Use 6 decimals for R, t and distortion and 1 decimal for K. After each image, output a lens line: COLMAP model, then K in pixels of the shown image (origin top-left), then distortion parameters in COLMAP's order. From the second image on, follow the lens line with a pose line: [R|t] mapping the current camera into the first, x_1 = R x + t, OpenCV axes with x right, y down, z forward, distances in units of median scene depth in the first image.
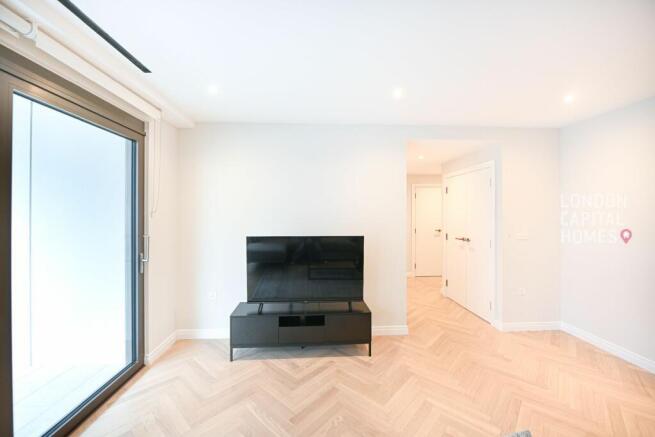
lens RADIAL K [[265.3, 0, 327.5], [0, 265.3, 213.2], [0, 0, 1]] dist [-0.003240, -0.000266]
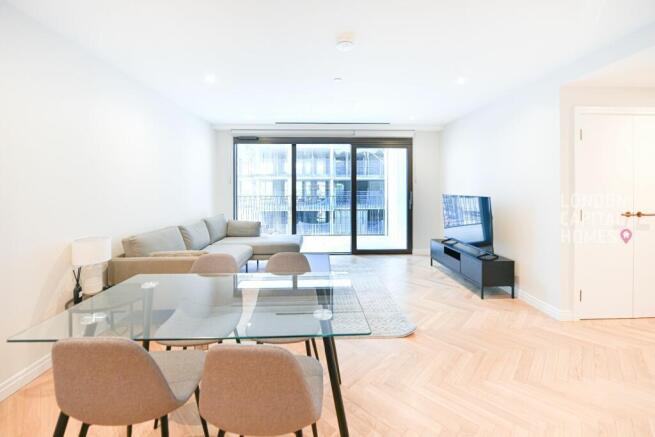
lens RADIAL K [[265.4, 0, 324.5], [0, 265.4, 193.8], [0, 0, 1]] dist [-0.003021, -0.000254]
pose [[-0.017427, 0.026545, -0.999496, 1.428948], [0.001655, 0.999647, 0.026521, 0.042883], [0.999847, -0.001192, -0.017464, 0.344417]]
